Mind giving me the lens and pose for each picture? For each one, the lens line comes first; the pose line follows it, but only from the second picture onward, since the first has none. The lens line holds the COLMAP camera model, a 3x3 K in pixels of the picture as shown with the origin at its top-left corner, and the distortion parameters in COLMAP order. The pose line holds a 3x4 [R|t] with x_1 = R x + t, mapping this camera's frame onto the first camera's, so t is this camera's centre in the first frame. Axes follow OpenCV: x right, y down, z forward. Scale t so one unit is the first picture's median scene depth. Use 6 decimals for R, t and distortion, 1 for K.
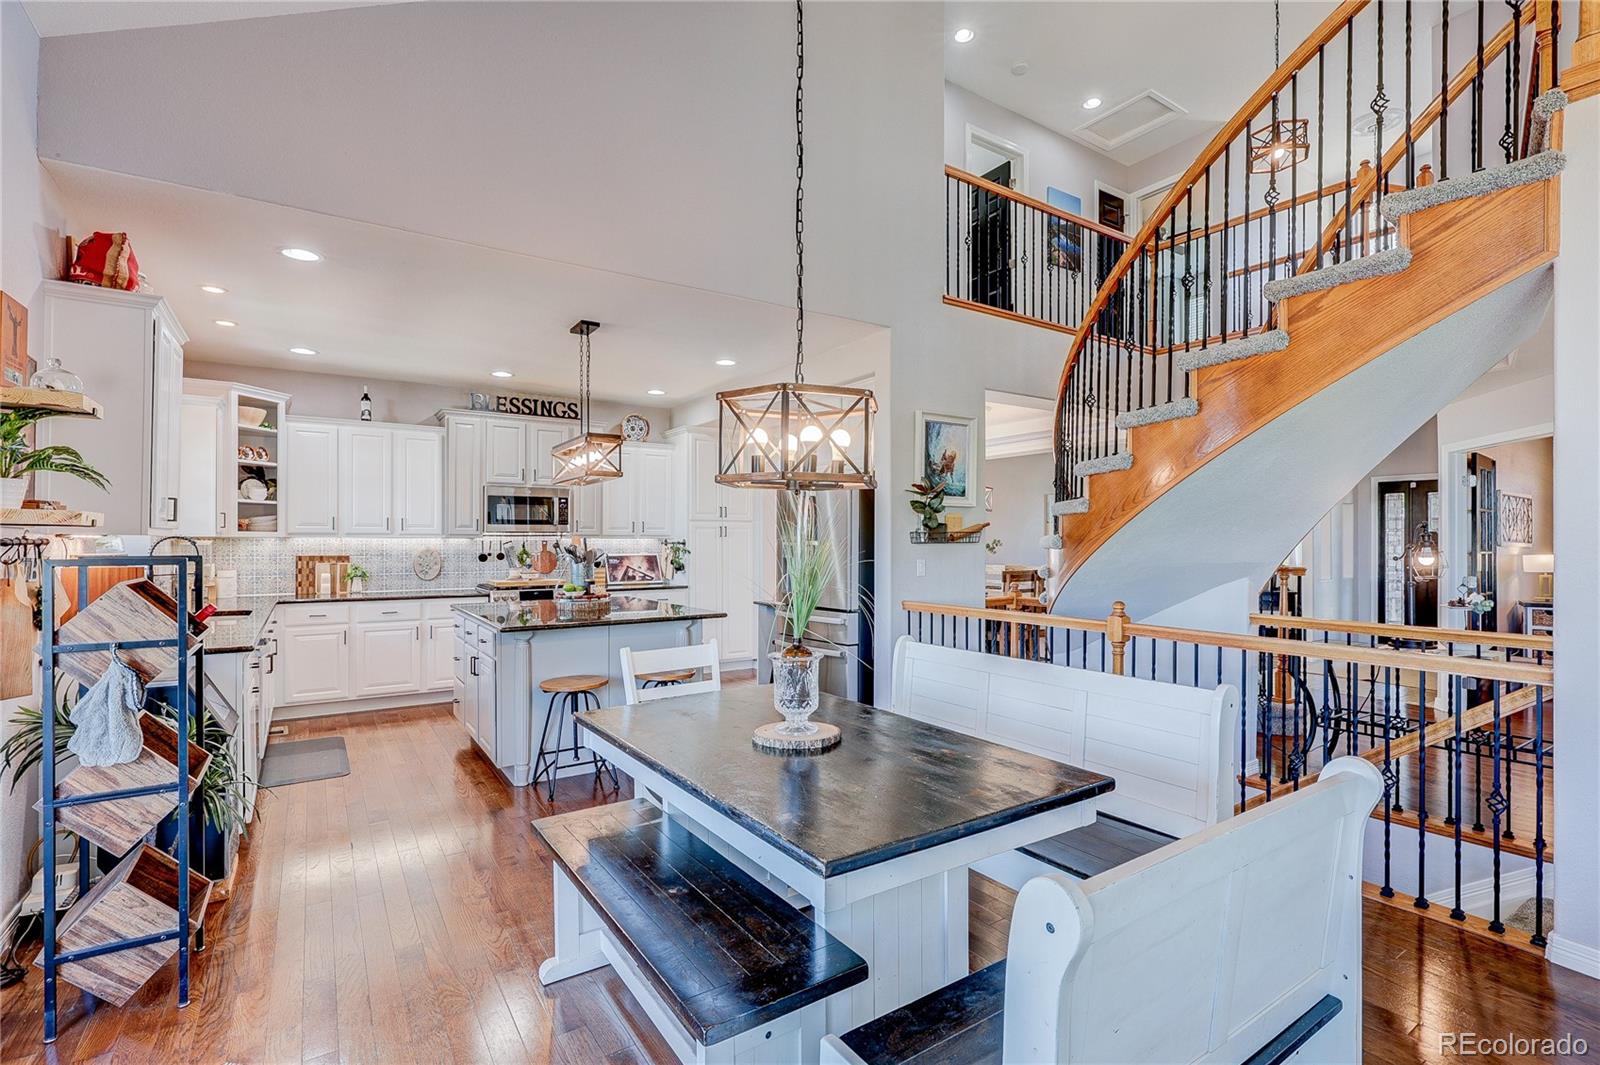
lens RADIAL K [[758.4, 0, 800.0], [0, 758.4, 532.5], [0, 0, 1]] dist [-0.000793, -0.000258]
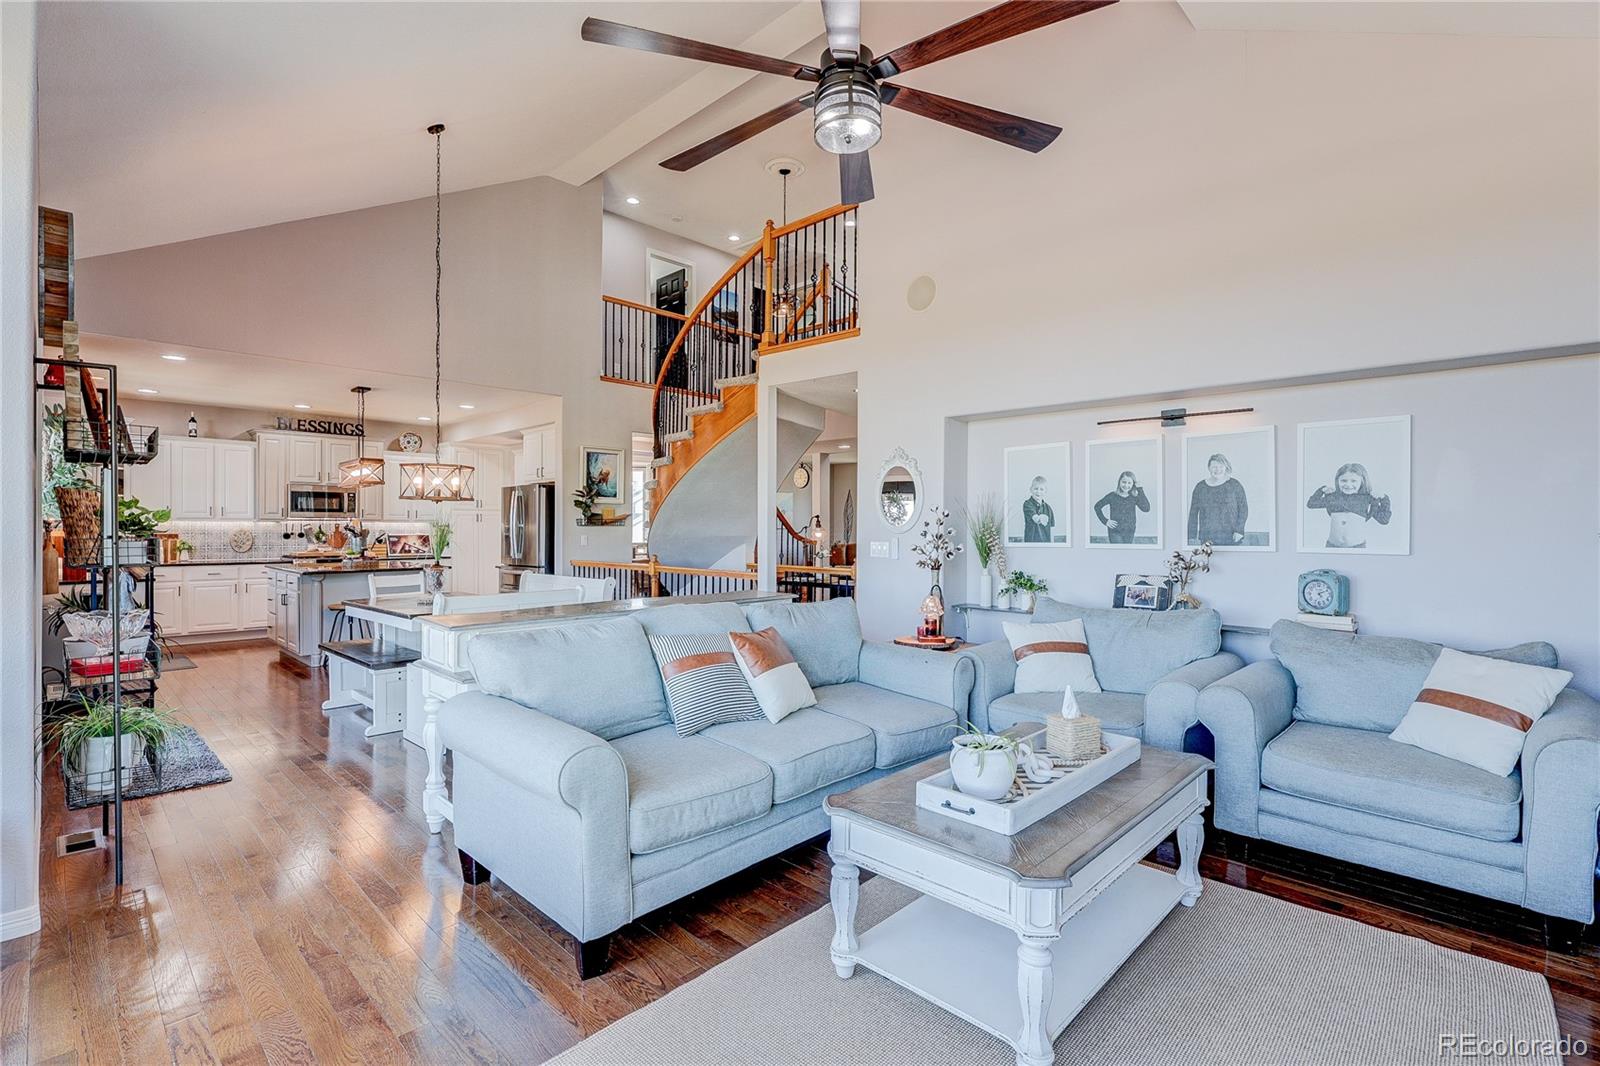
lens RADIAL K [[748.3, 0, 797.1], [0, 748.3, 527.0], [0, 0, 1]] dist [0.000539, 0.000114]
pose [[0.977521, 0.002563, 0.210823, 0.215533], [-0.004726, 0.999941, 0.009756, -0.000777], [-0.210786, -0.010533, 0.977476, -0.561853]]
